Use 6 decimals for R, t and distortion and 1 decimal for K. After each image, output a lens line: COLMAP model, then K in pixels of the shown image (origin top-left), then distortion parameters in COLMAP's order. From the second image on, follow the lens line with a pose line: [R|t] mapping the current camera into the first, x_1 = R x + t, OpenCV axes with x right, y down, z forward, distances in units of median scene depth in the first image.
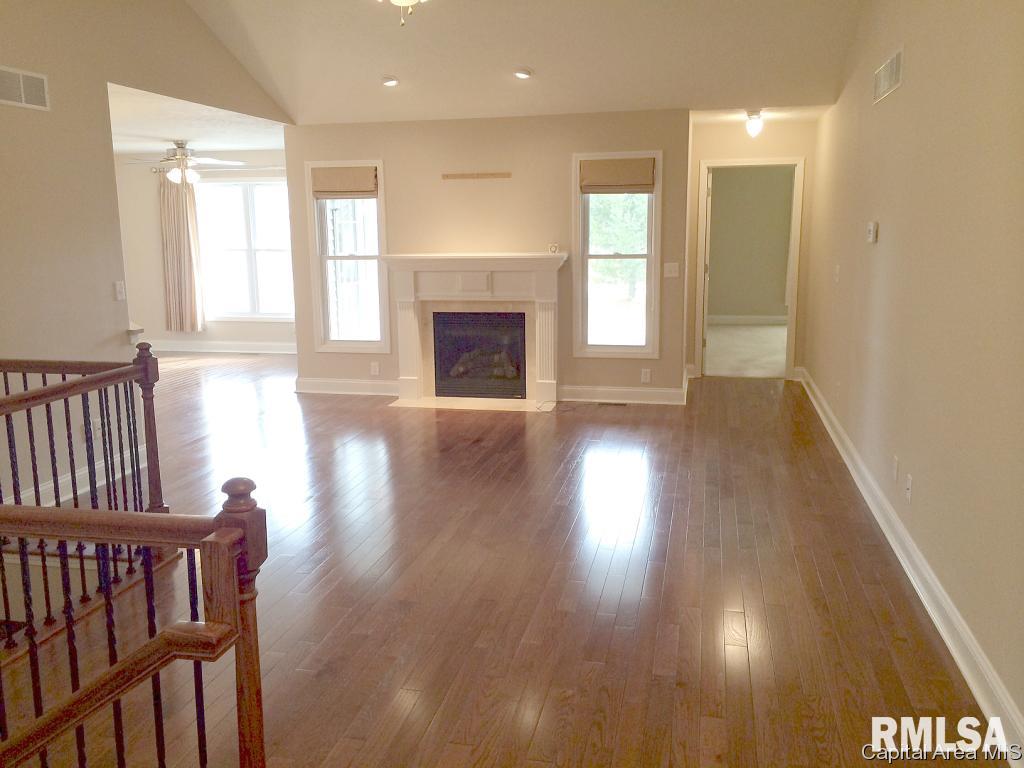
lens RADIAL K [[872.0, 0, 509.4], [0, 872.0, 381.7], [0, 0, 1]] dist [0.064398, -0.057241]
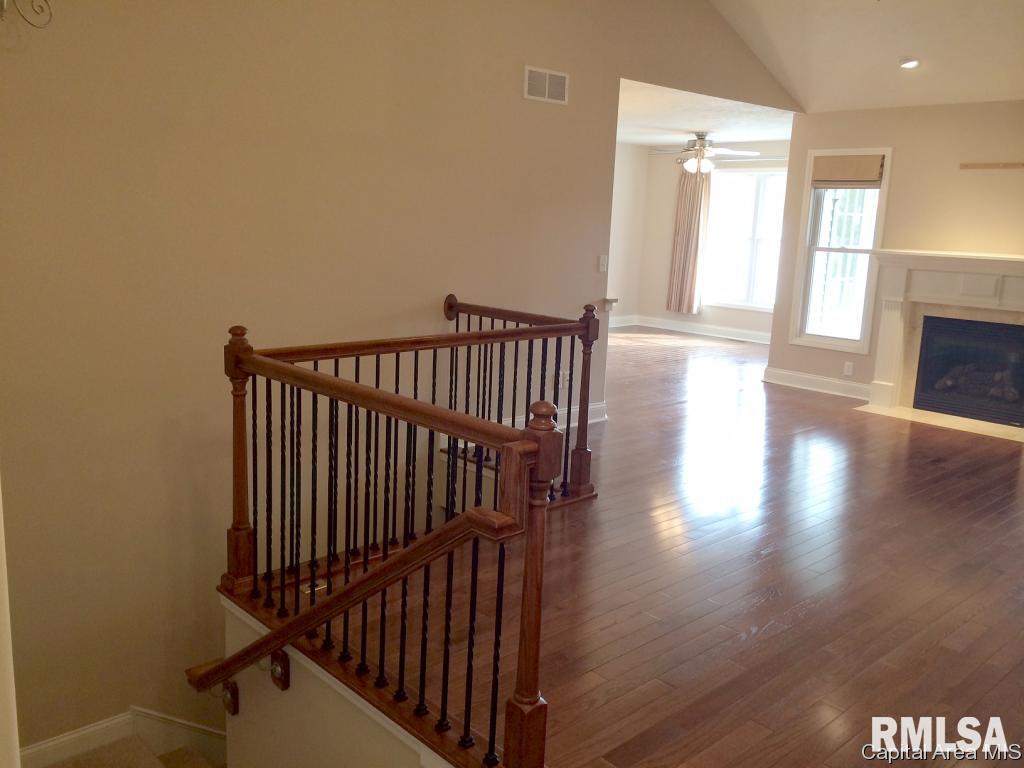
lens RADIAL K [[872.0, 0, 508.2], [0, 872.0, 383.9], [0, 0, 1]] dist [0.064398, -0.057241]
pose [[0.826092, 0.151114, -0.542897, 0.063958], [-0.147510, 0.987771, 0.050488, 0.007798], [0.543888, 0.038375, 0.838280, -0.001292]]
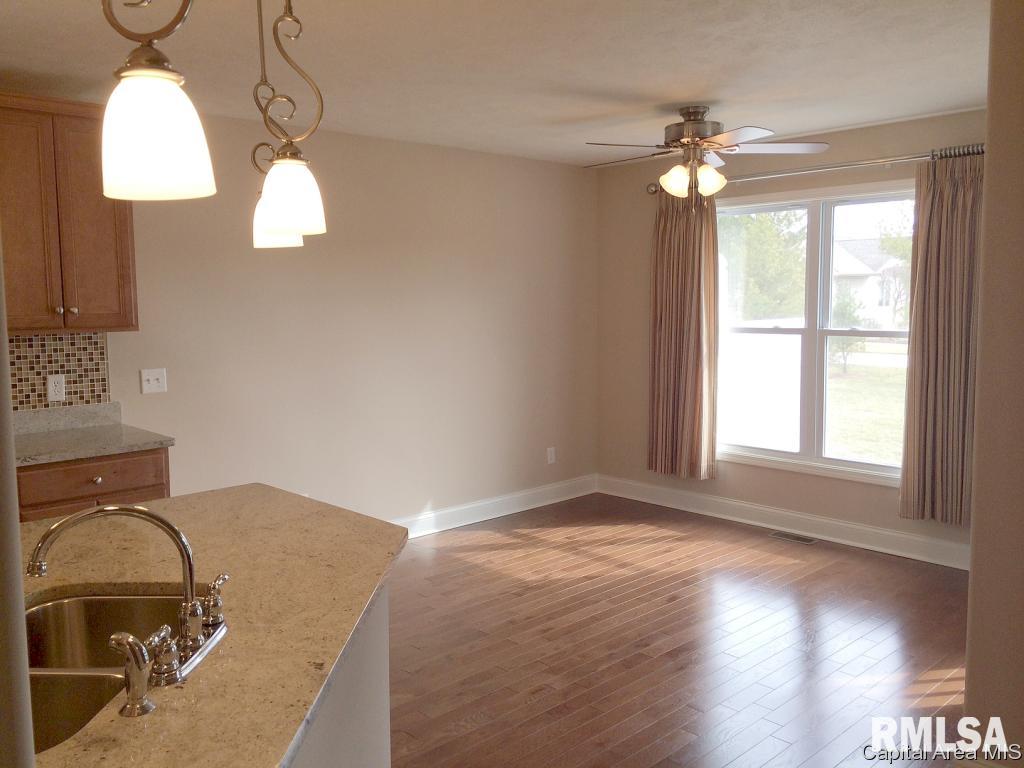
lens RADIAL K [[872.0, 0, 508.6], [0, 872.0, 380.7], [0, 0, 1]] dist [0.064398, -0.057241]
pose [[0.832935, 0.059840, -0.550125, -0.222537], [-0.096788, 0.994566, -0.038360, -0.118037], [0.544840, 0.085197, 0.834201, 0.668039]]
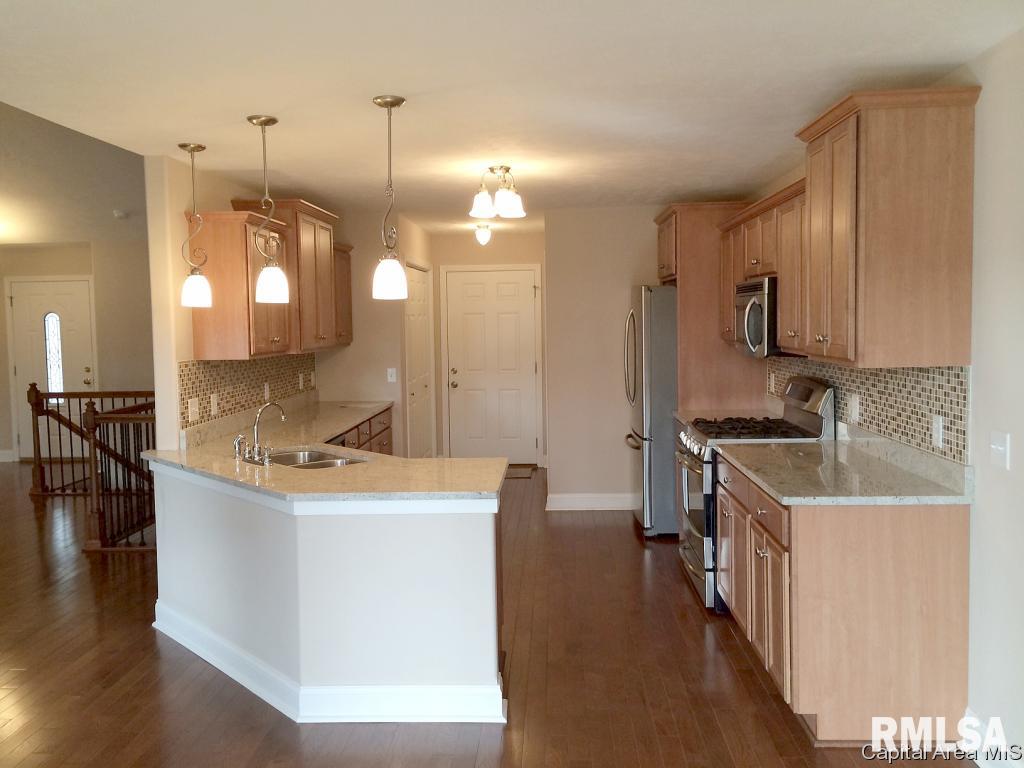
lens RADIAL K [[872.0, 0, 512.2], [0, 872.0, 380.9], [0, 0, 1]] dist [0.064398, -0.057241]
pose [[-0.984441, 0.036142, -0.171960, -0.437827], [-0.007763, 0.968717, 0.248045, -0.229898], [0.175546, 0.245520, -0.953364, 1.285607]]
